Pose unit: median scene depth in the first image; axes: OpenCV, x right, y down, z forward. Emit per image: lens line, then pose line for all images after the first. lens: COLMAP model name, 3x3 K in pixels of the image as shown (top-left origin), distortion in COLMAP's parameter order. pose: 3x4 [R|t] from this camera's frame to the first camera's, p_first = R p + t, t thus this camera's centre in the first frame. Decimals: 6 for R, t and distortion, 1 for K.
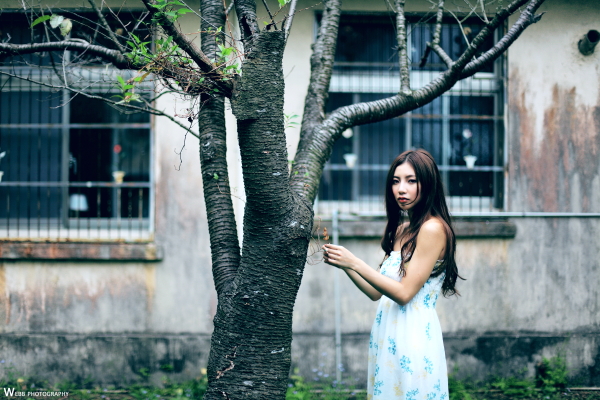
lens RADIAL K [[887.8, 0, 300.0], [0, 887.8, 200.0], [0, 0, 1]] dist [-0.098790, 0.001054]
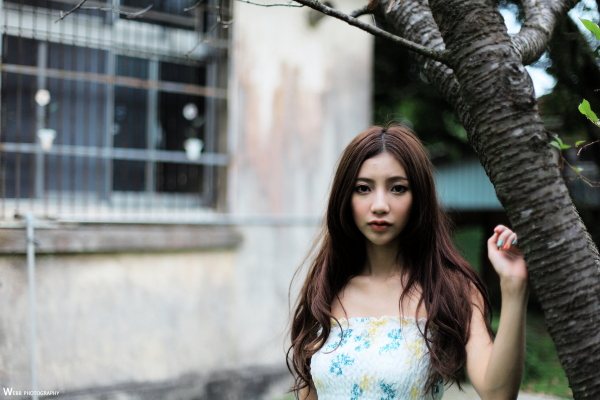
lens RADIAL K [[887.8, 0, 300.0], [0, 887.8, 200.0], [0, 0, 1]] dist [-0.098790, 0.001054]
pose [[0.755945, 0.014172, 0.654481, -0.236253], [-0.018003, 0.999838, -0.000857, -0.001188], [-0.654387, -0.011135, 0.756078, 0.372936]]
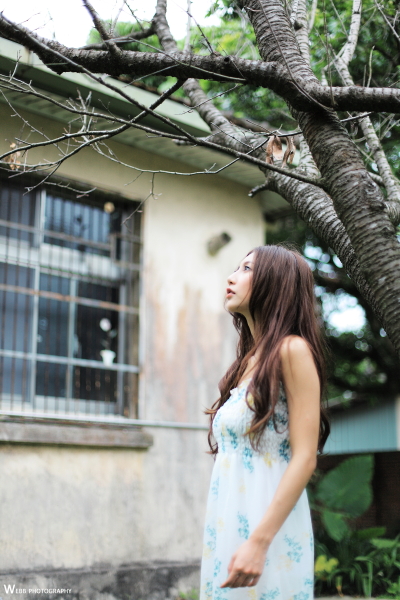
lens RADIAL K [[887.8, 0, 200.0], [0, 887.8, 300.0], [0, 0, 1]] dist [-0.098790, 0.001054]
pose [[0.750224, 0.137886, 0.646646, -0.299760], [-0.009931, 0.980252, -0.197501, 0.069502], [-0.661109, 0.141748, 0.736778, 0.315146]]
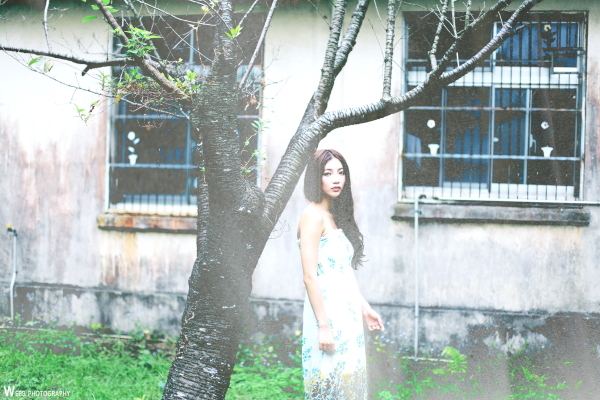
lens RADIAL K [[887.8, 0, 300.0], [0, 887.8, 200.0], [0, 0, 1]] dist [-0.098790, 0.001054]
pose [[0.966805, 0.025775, -0.254211, 0.177900], [-0.018853, 0.999383, 0.029626, -0.011360], [0.254818, -0.023849, 0.966695, -0.097981]]
